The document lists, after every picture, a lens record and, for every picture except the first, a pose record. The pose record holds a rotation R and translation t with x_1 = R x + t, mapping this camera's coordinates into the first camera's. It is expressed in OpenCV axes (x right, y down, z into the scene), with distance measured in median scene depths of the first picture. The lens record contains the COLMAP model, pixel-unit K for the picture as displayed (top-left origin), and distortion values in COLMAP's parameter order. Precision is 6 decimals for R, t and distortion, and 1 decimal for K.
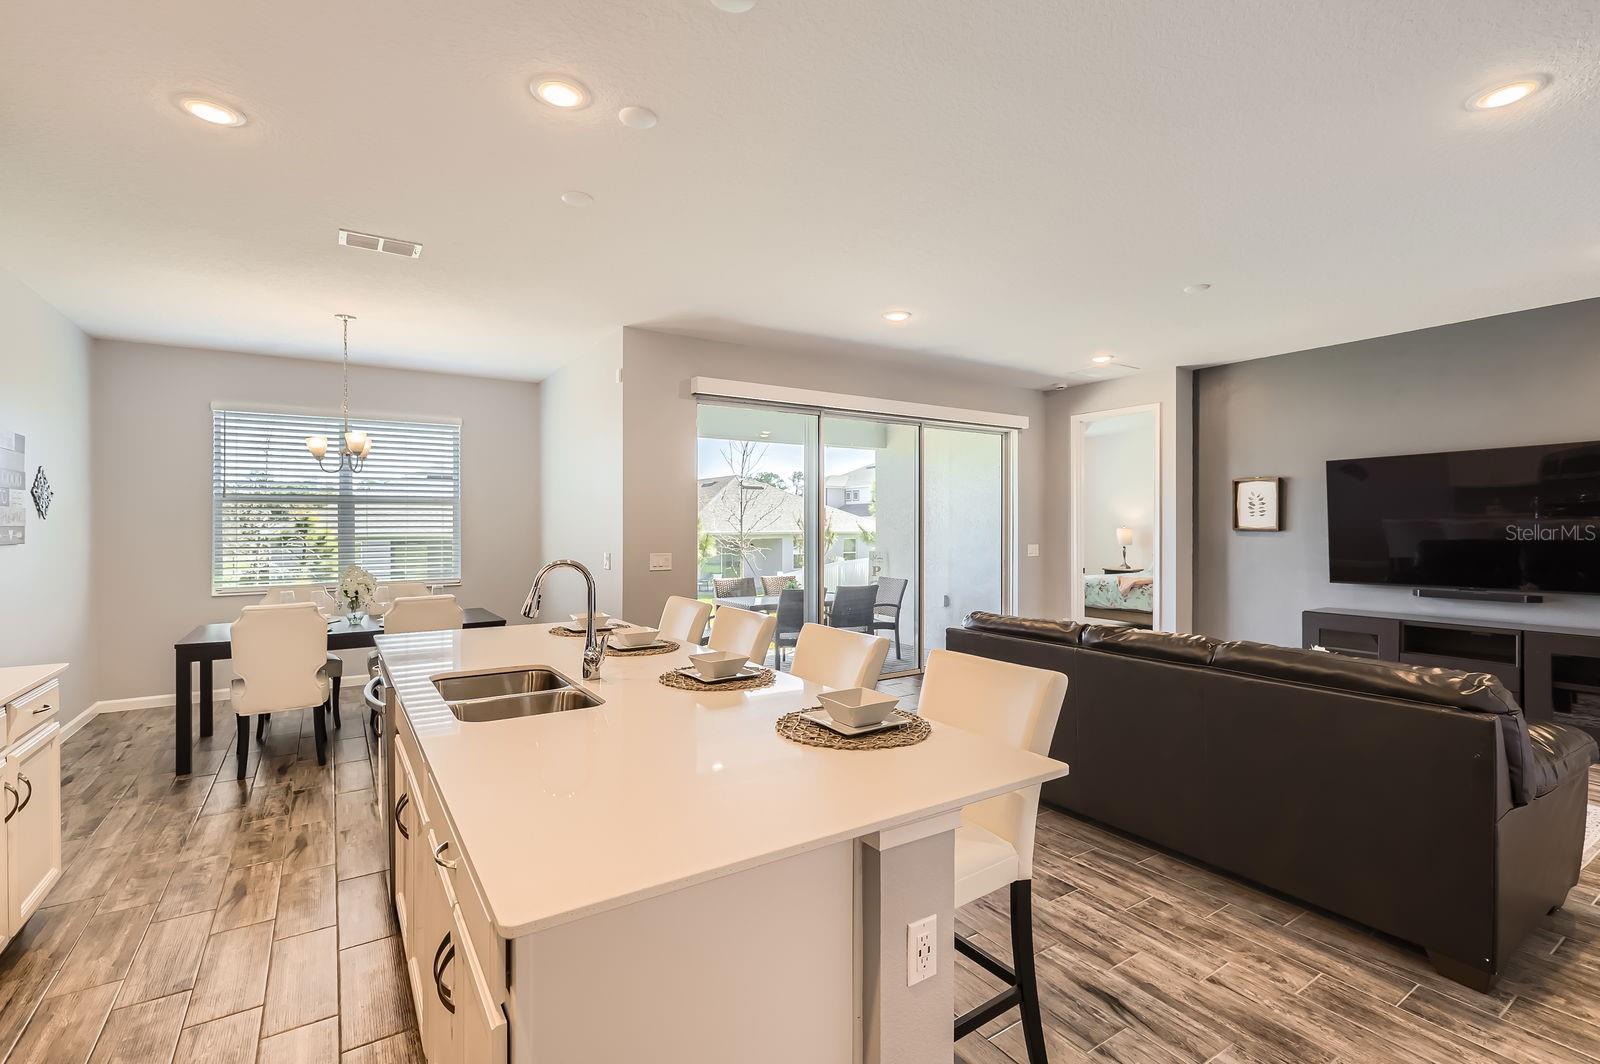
lens RADIAL K [[723.5, 0, 807.3], [0, 723.5, 526.2], [0, 0, 1]] dist [0.004174, -0.000393]
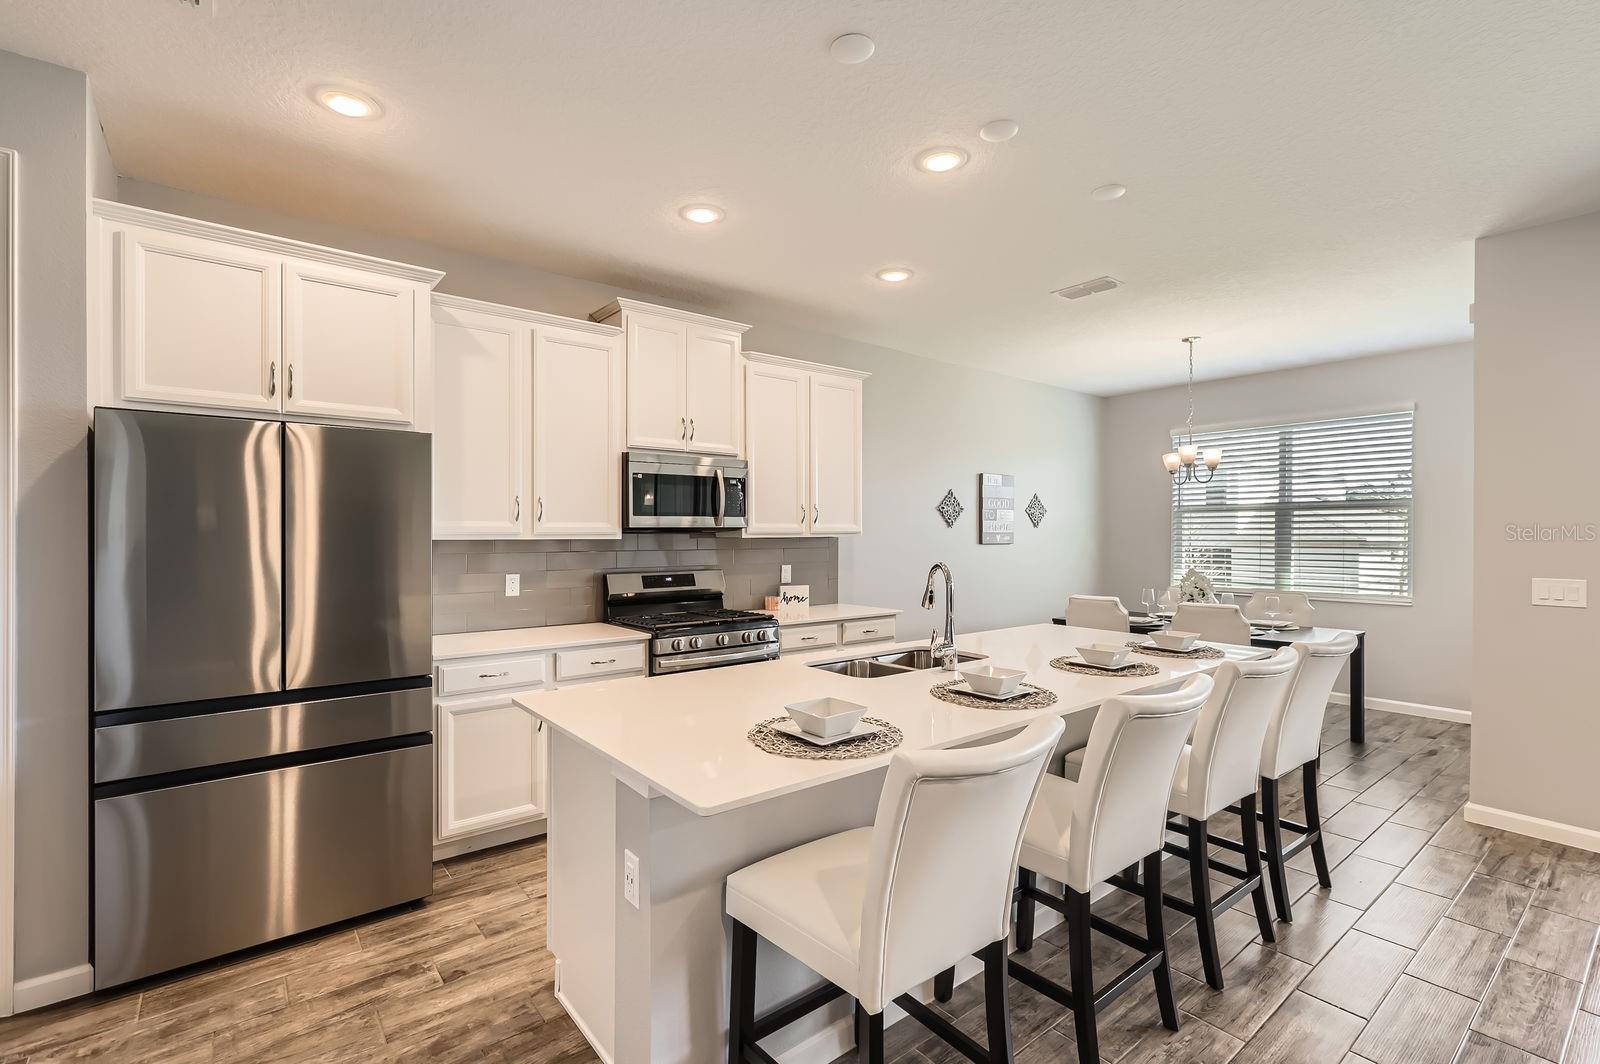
lens RADIAL K [[723.5, 0, 802.5], [0, 723.5, 532.2], [0, 0, 1]] dist [0.004174, -0.000393]
pose [[0.094559, 0.003099, -0.995514, 0.387606], [-0.003205, 0.999991, 0.002808, -0.002401], [0.995514, 0.002925, 0.094568, 0.328505]]
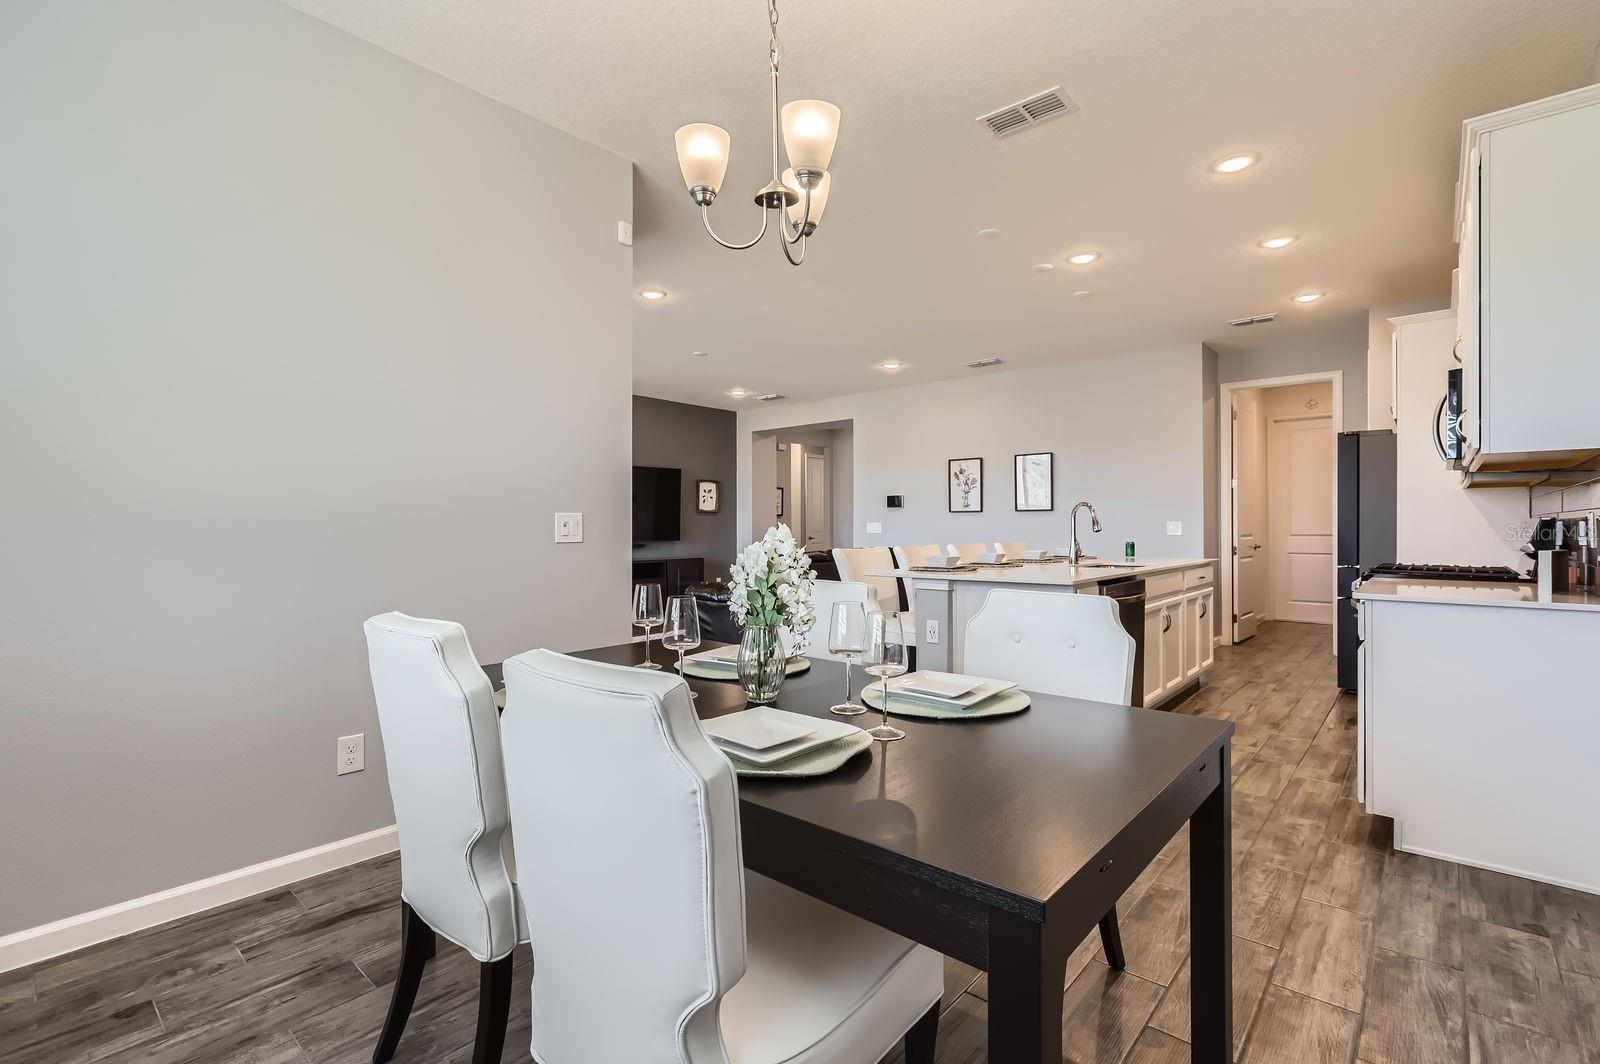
lens RADIAL K [[723.5, 0, 801.3], [0, 723.5, 533.3], [0, 0, 1]] dist [0.004174, -0.000393]
pose [[-0.268684, -0.004778, 0.963216, -0.967992], [0.002354, 0.999981, 0.005617, 0.056067], [-0.963225, 0.003776, -0.268668, 1.090831]]
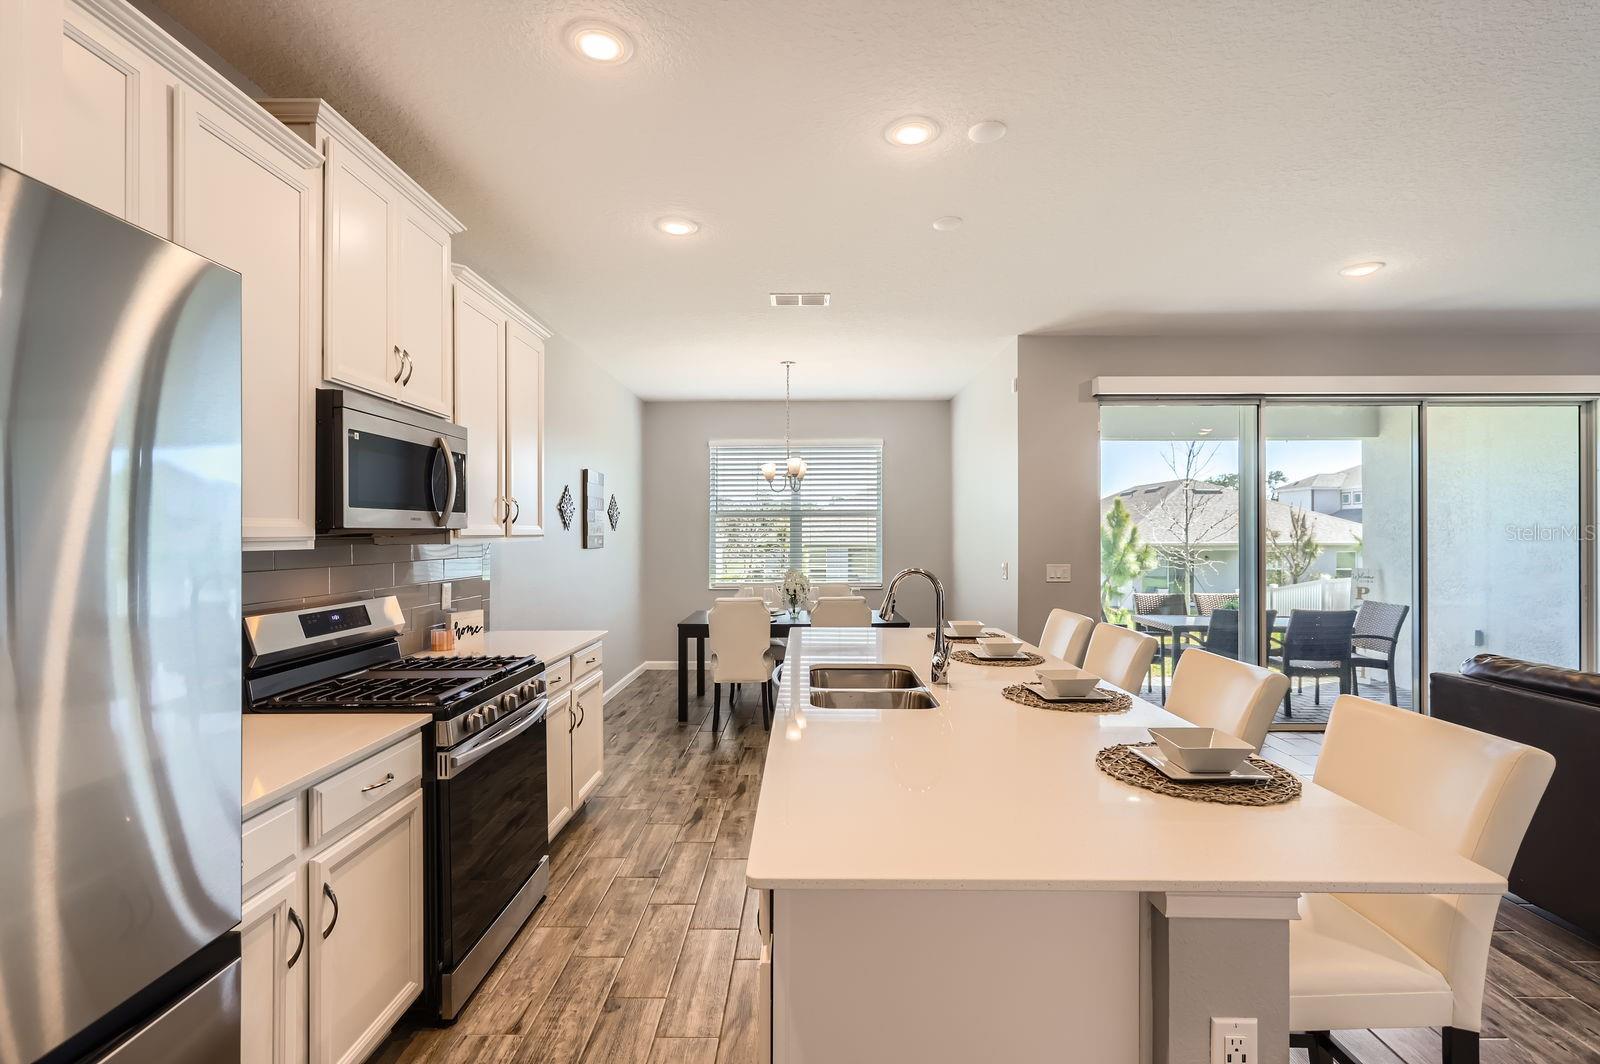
lens RADIAL K [[723.5, 0, 805.2], [0, 723.5, 531.9], [0, 0, 1]] dist [0.004174, -0.000393]
pose [[0.831797, -0.001423, -0.555078, 0.058999], [-0.001442, 0.999988, -0.004725, -0.000765], [0.555078, 0.004730, 0.831785, 0.011361]]
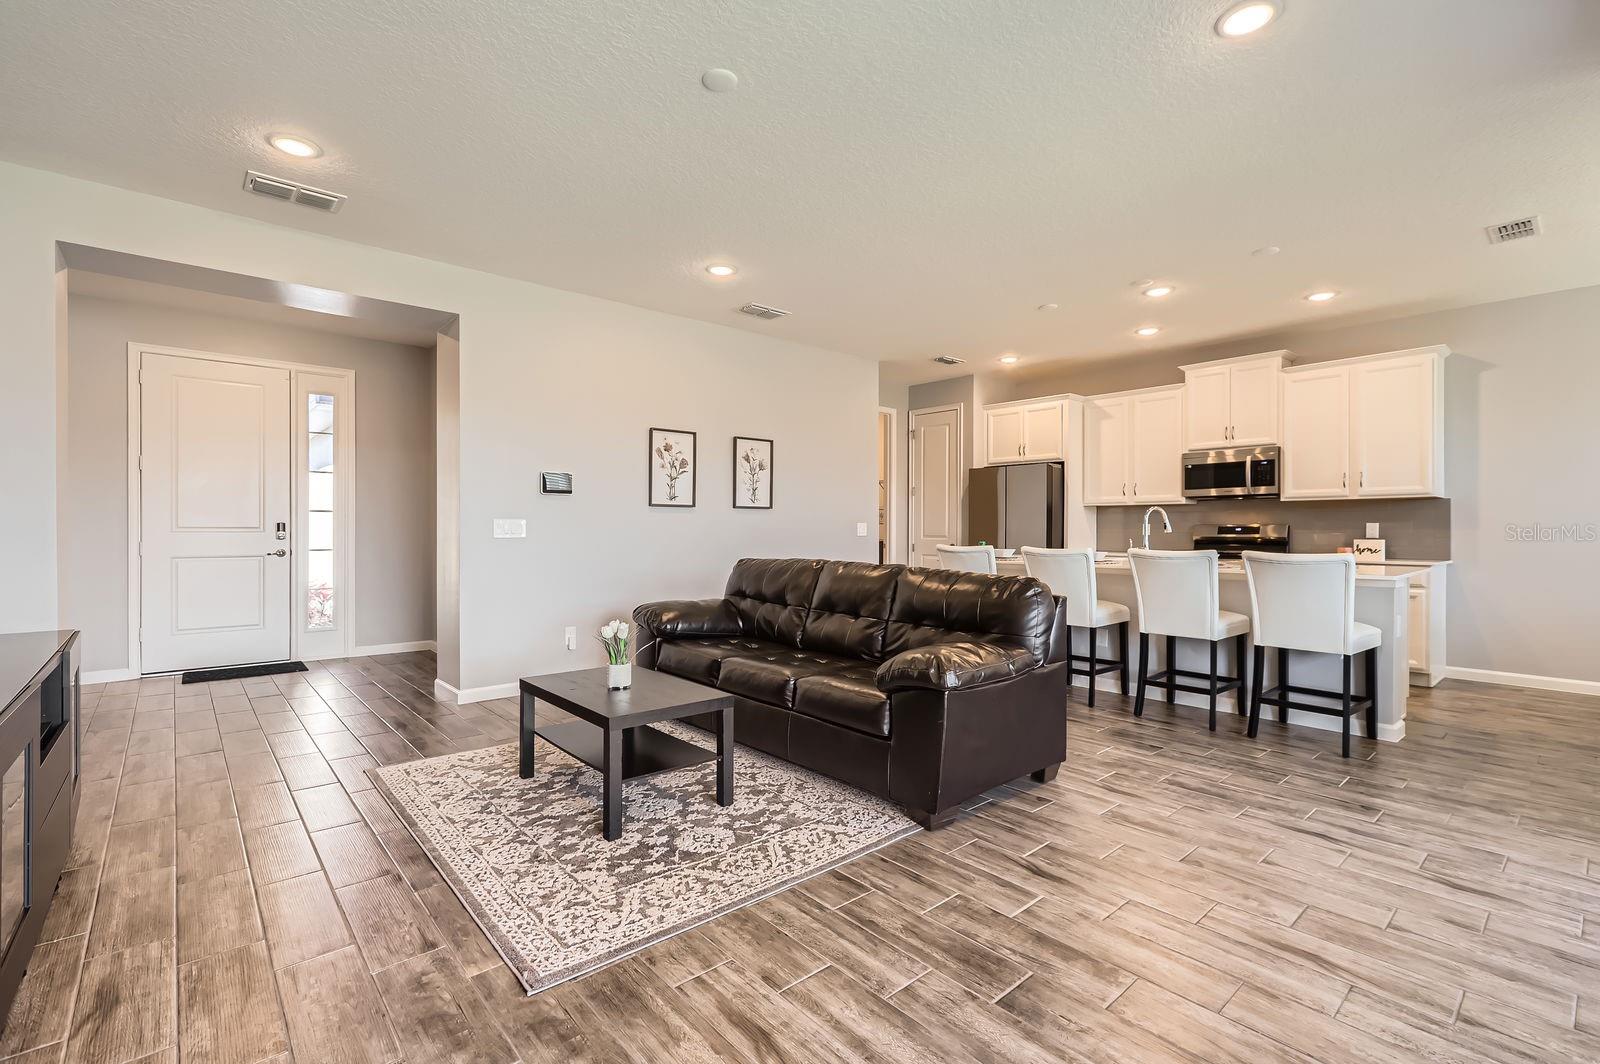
lens RADIAL K [[723.5, 0, 800.1], [0, 723.5, 531.2], [0, 0, 1]] dist [0.004174, -0.000393]
pose [[-0.990600, 0.001667, -0.136784, 0.490168], [0.001021, 0.999988, 0.004798, 0.052550], [0.136790, 0.004613, -0.990589, 1.465938]]
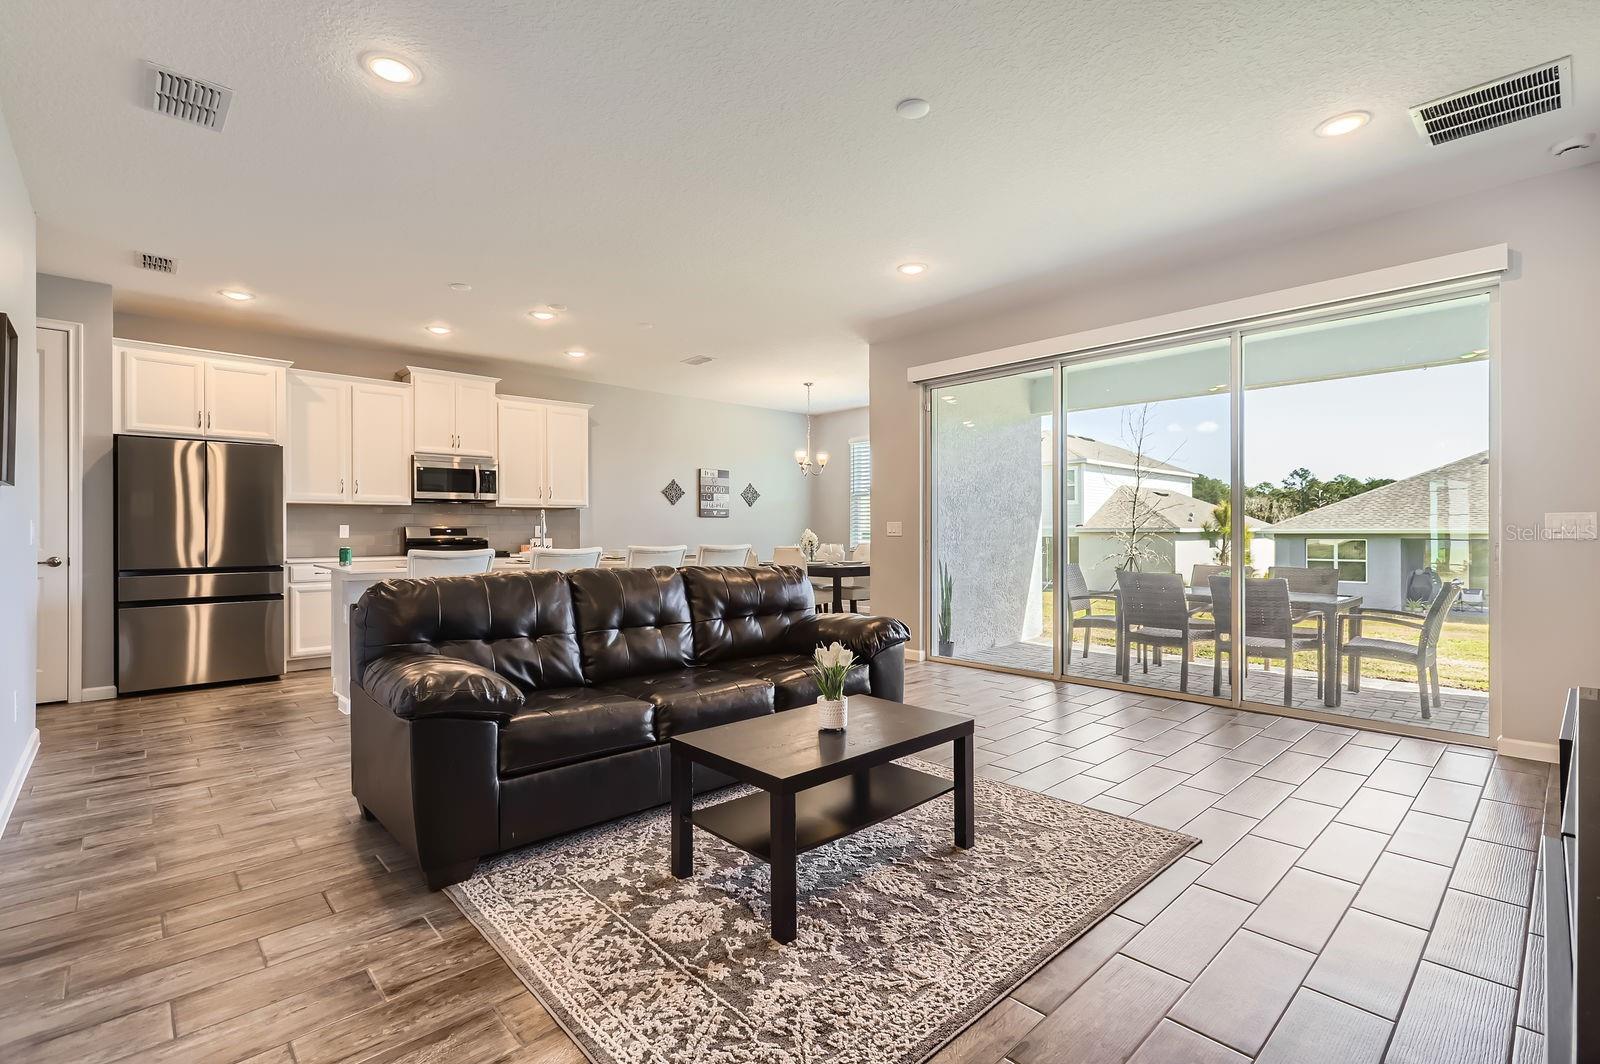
lens RADIAL K [[723.5, 0, 801.6], [0, 723.5, 530.4], [0, 0, 1]] dist [0.004174, -0.000393]
pose [[0.172888, 0.000673, -0.984941, 1.057545], [0.001426, 0.999999, 0.000934, 0.055239], [0.984940, -0.001566, 0.172887, 0.697318]]
